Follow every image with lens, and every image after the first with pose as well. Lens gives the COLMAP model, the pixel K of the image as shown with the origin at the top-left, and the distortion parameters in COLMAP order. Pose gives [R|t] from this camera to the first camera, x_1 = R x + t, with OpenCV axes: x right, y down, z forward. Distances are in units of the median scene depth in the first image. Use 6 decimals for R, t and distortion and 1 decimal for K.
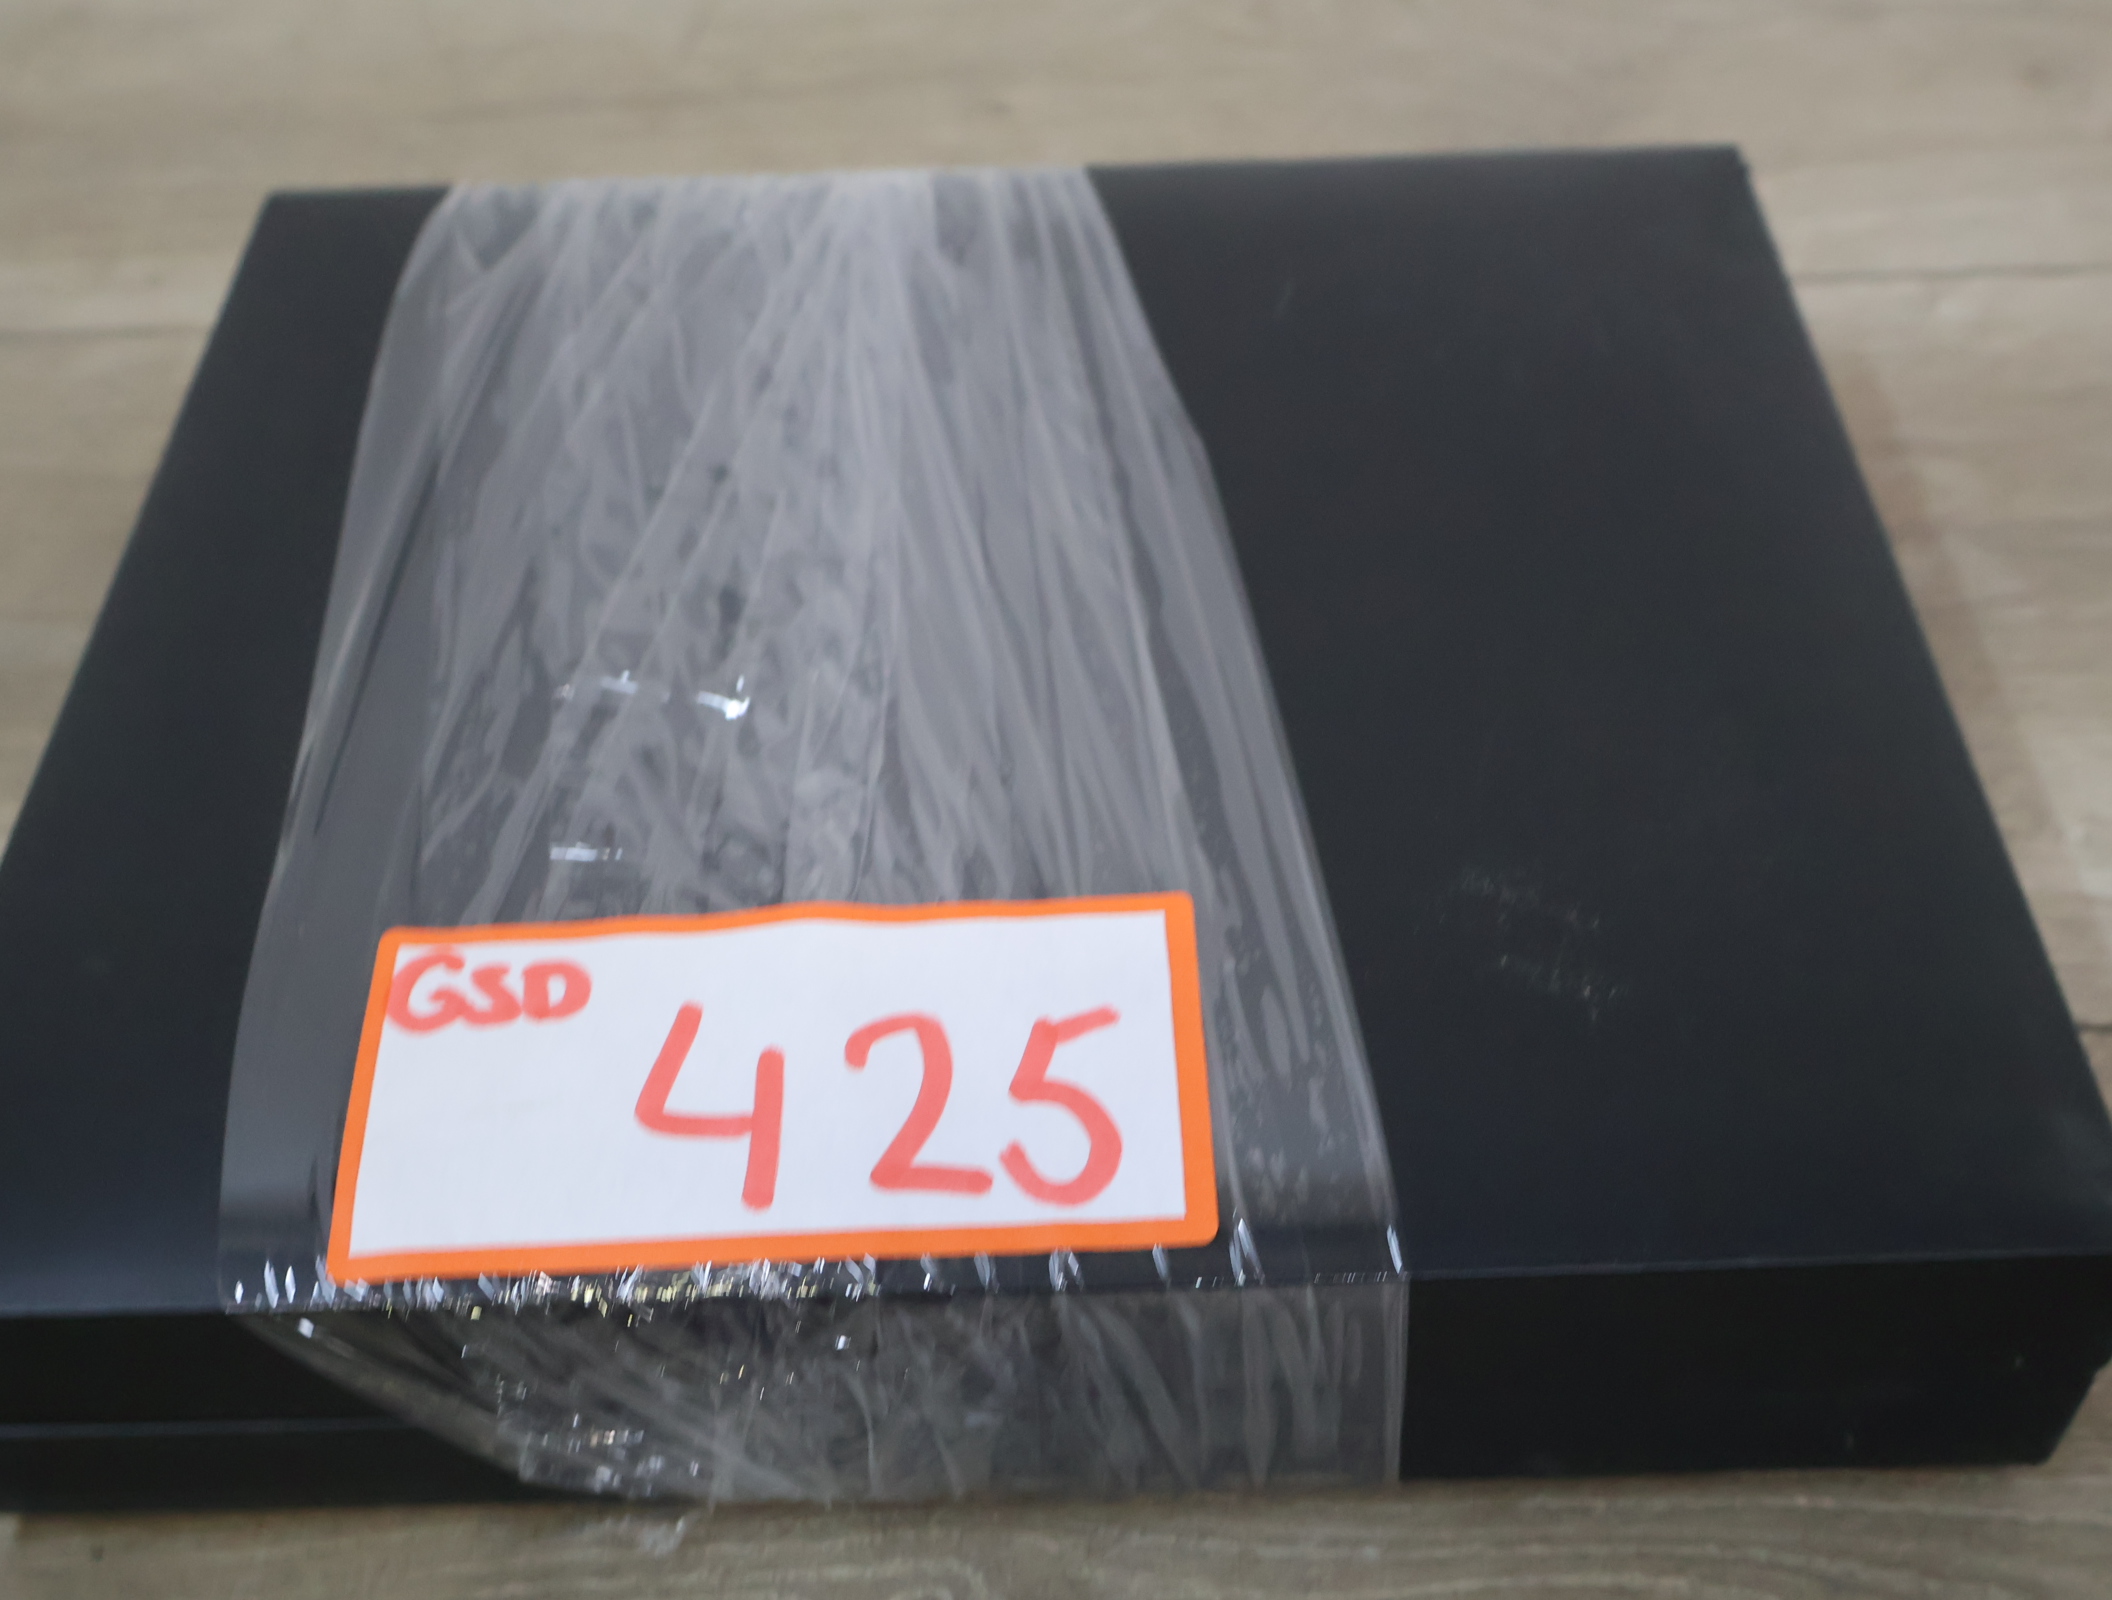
lens RADIAL K [[2384.8, 0, 1061.8], [0, 2384.8, 799.0], [0, 0, 1]] dist [0.012444, 0.000000]
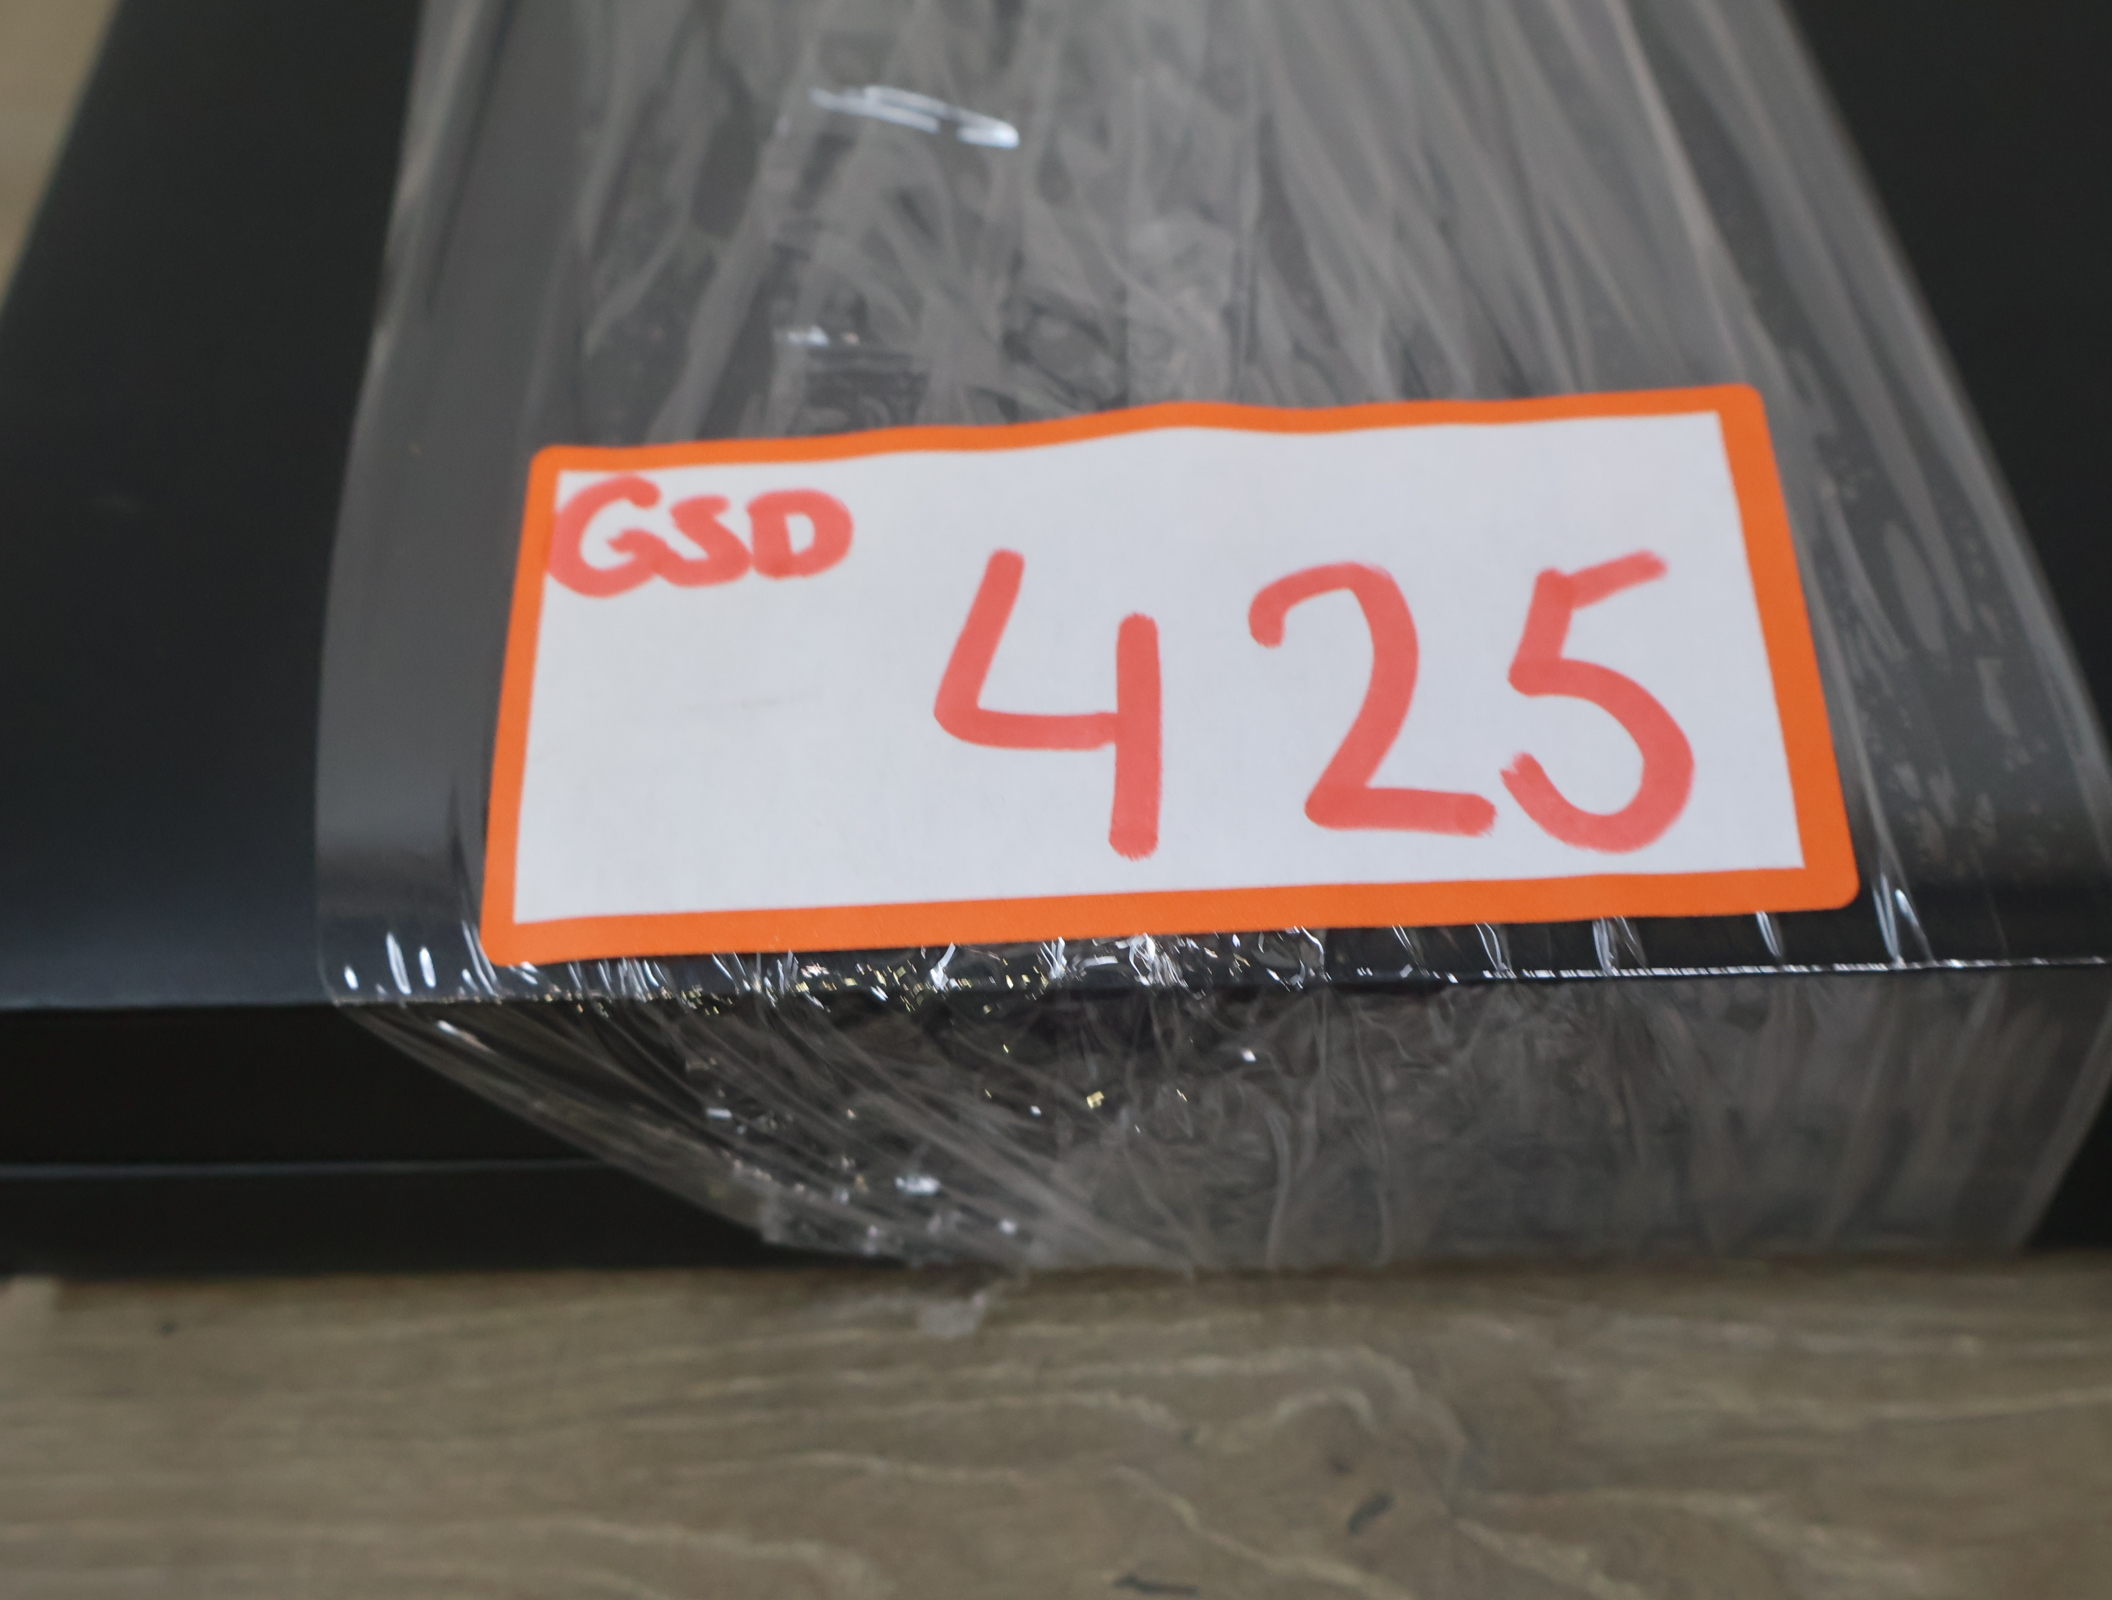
lens RADIAL K [[2384.8, 0, 1052.9], [0, 2384.8, 802.8], [0, 0, 1]] dist [0.012444, 0.000000]
pose [[0.999620, 0.000444, -0.027561, -0.120684], [0.003302, 0.990739, 0.135739, 0.063383], [0.027366, -0.135779, 0.990361, 0.326243]]
